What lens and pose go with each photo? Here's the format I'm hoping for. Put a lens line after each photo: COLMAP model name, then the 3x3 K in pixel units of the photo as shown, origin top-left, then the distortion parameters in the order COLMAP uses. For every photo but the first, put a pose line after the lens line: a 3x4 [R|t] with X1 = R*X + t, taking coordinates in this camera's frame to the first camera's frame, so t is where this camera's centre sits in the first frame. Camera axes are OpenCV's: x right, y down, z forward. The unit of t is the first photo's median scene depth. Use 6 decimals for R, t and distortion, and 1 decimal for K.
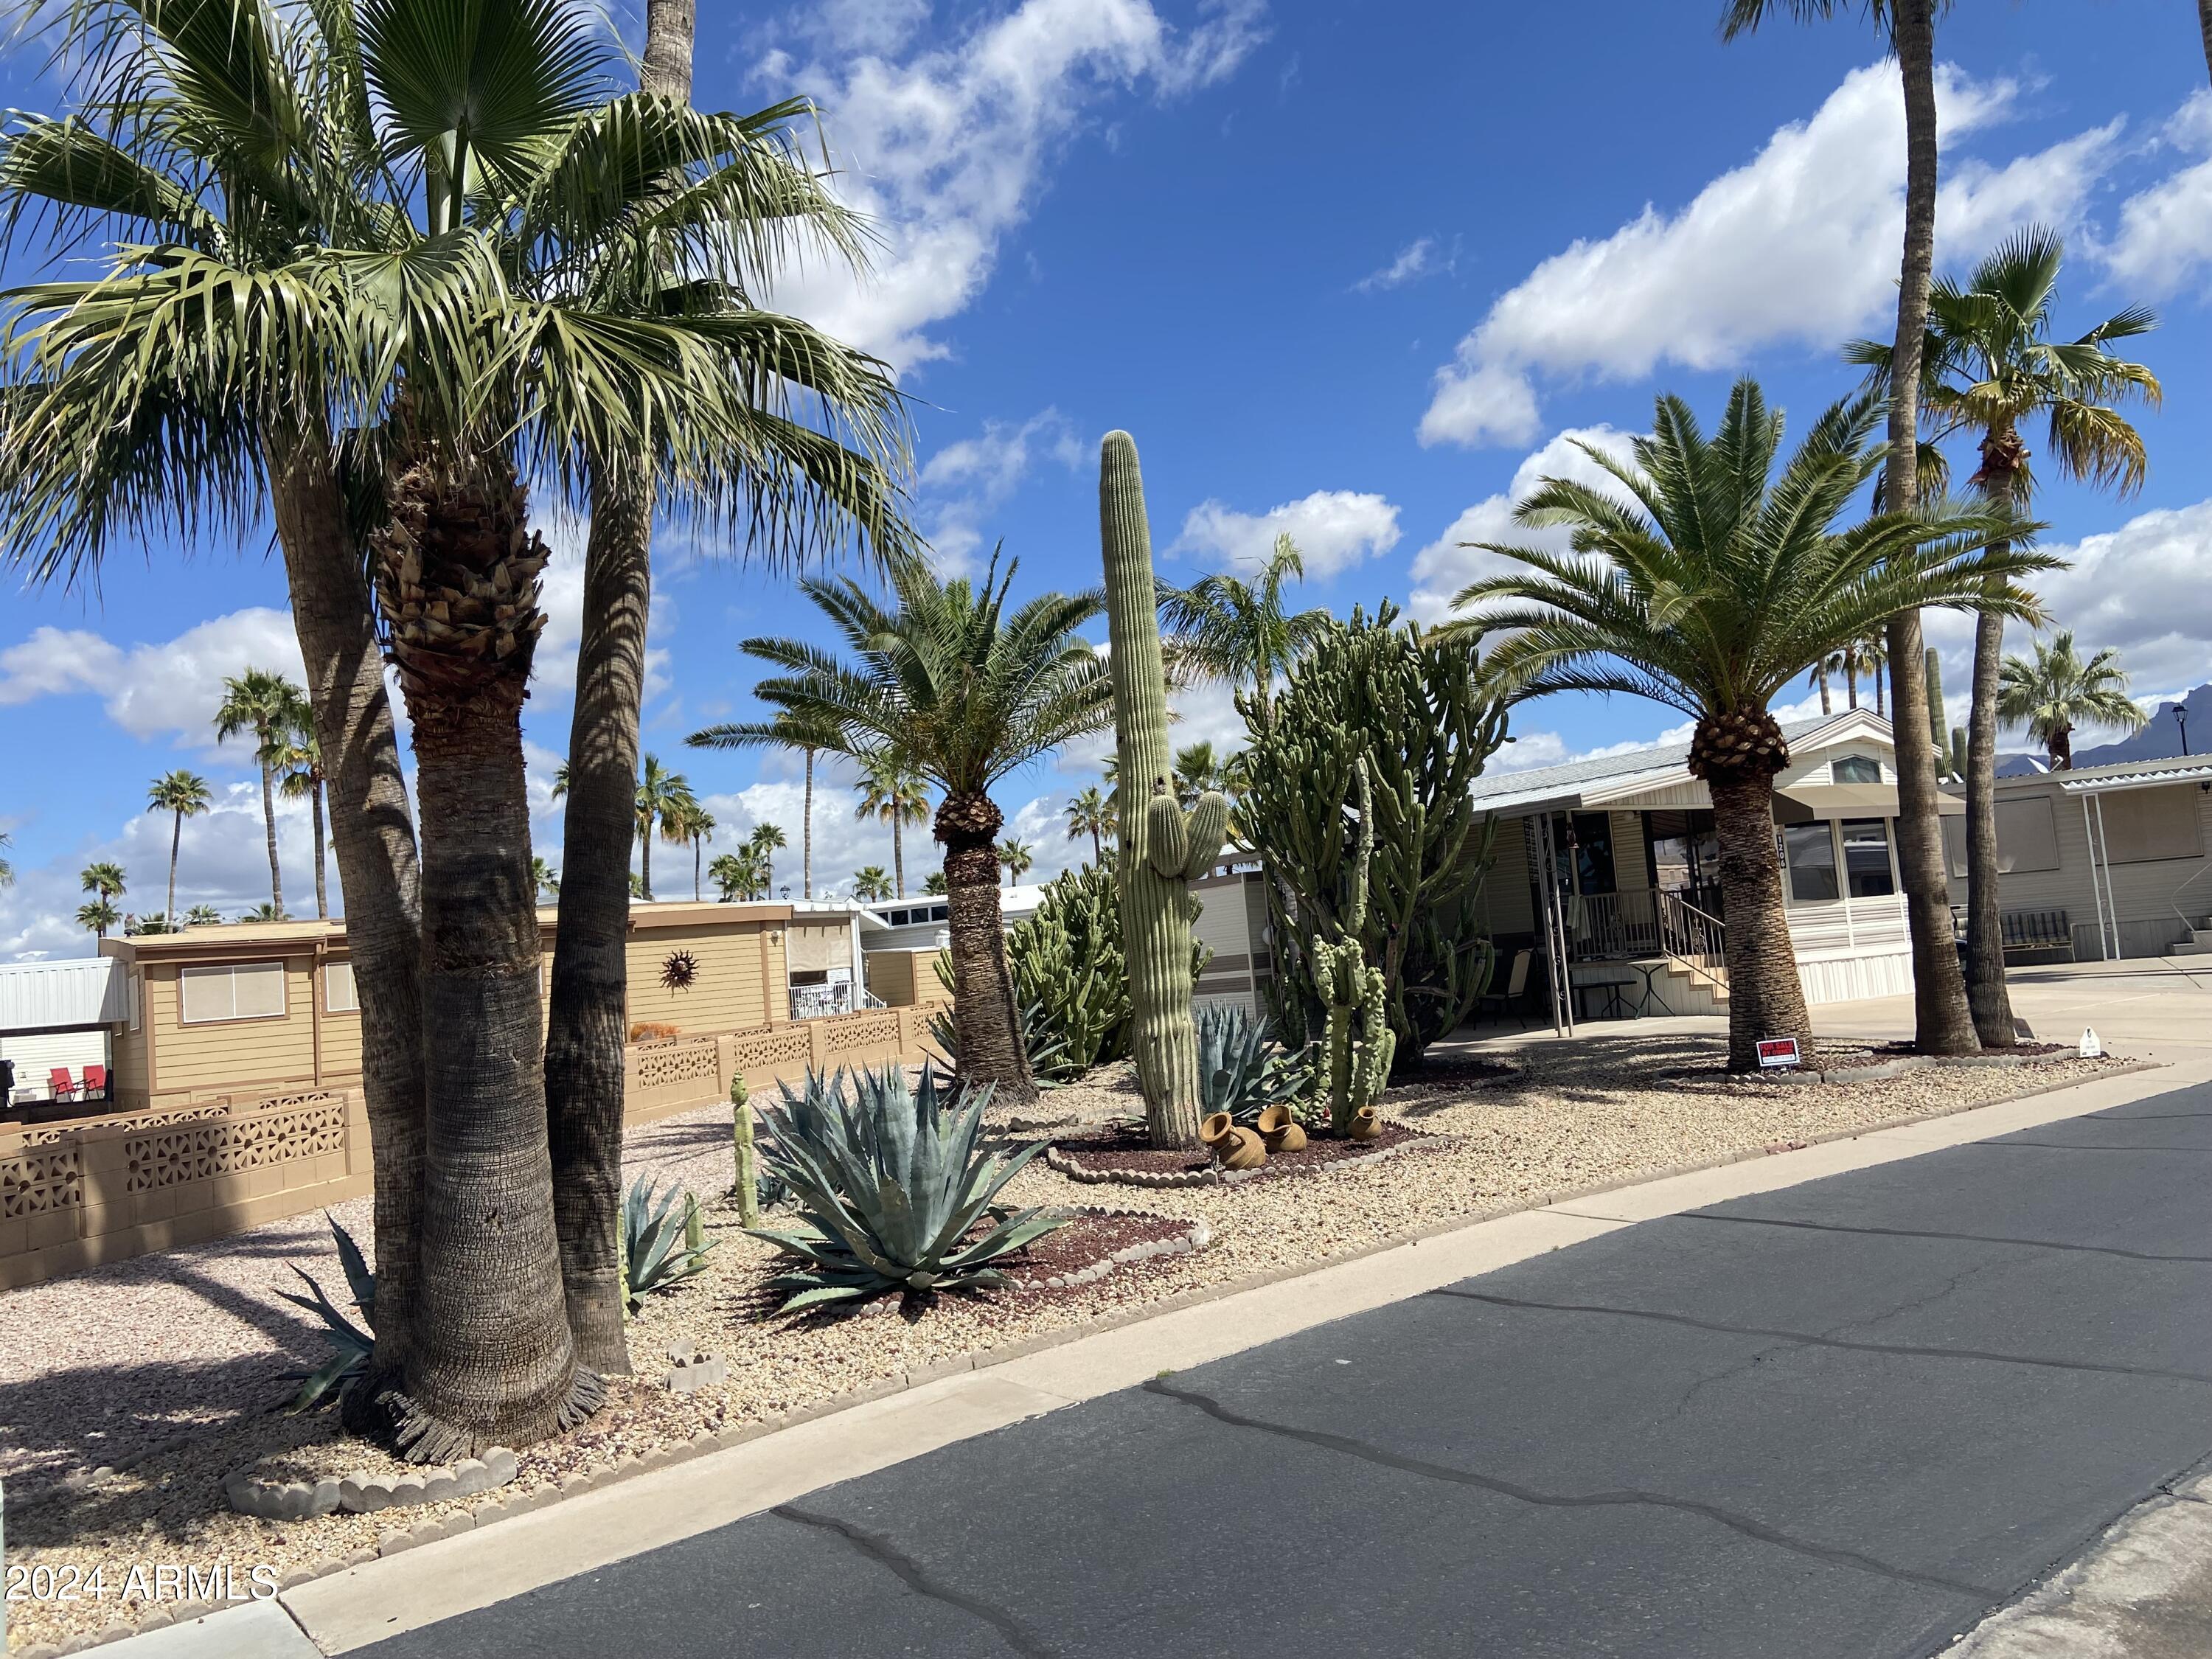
lens RADIAL K [[1664.2, 0, 1108.3], [0, 1664.2, 831.3], [0, 0, 1]] dist [0.110701, -0.134352]
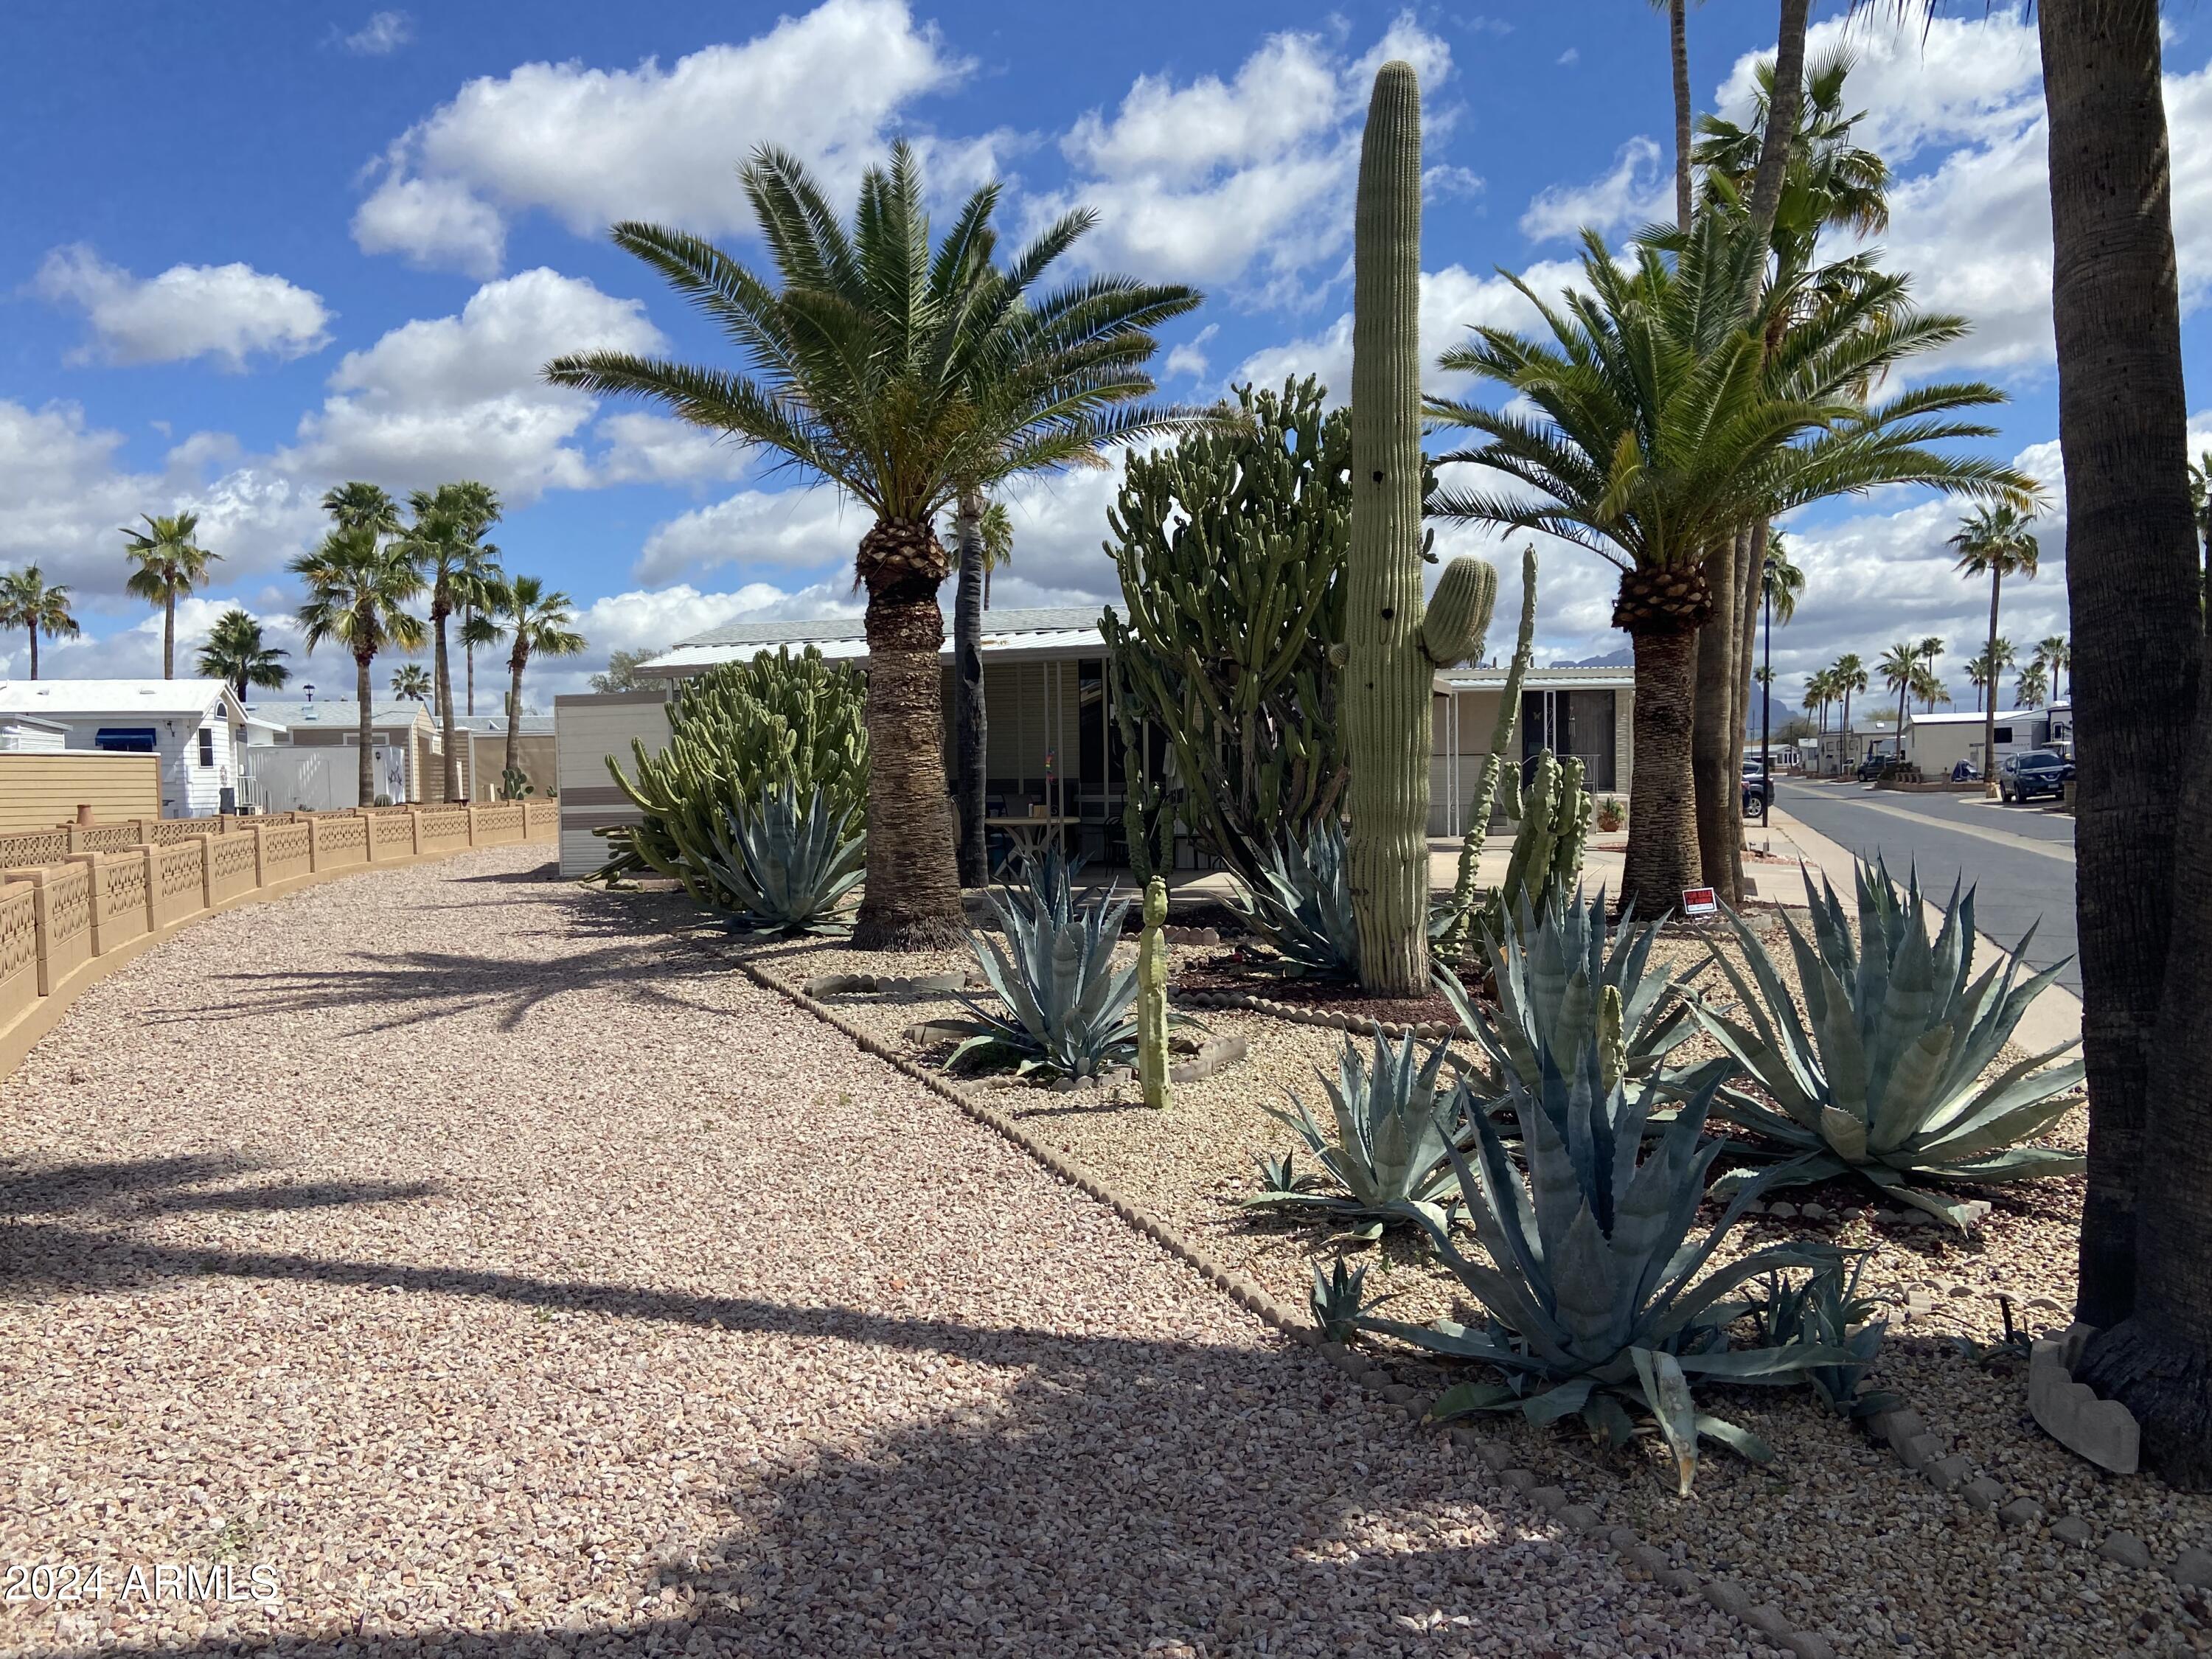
lens RADIAL K [[1664.2, 0, 1105.3], [0, 1664.2, 838.8], [0, 0, 1]] dist [0.110701, -0.134352]
pose [[0.805883, 0.050452, 0.589921, -0.446938], [-0.098672, 0.993873, 0.049795, 0.070510], [-0.583795, -0.098338, 0.805924, 0.353732]]
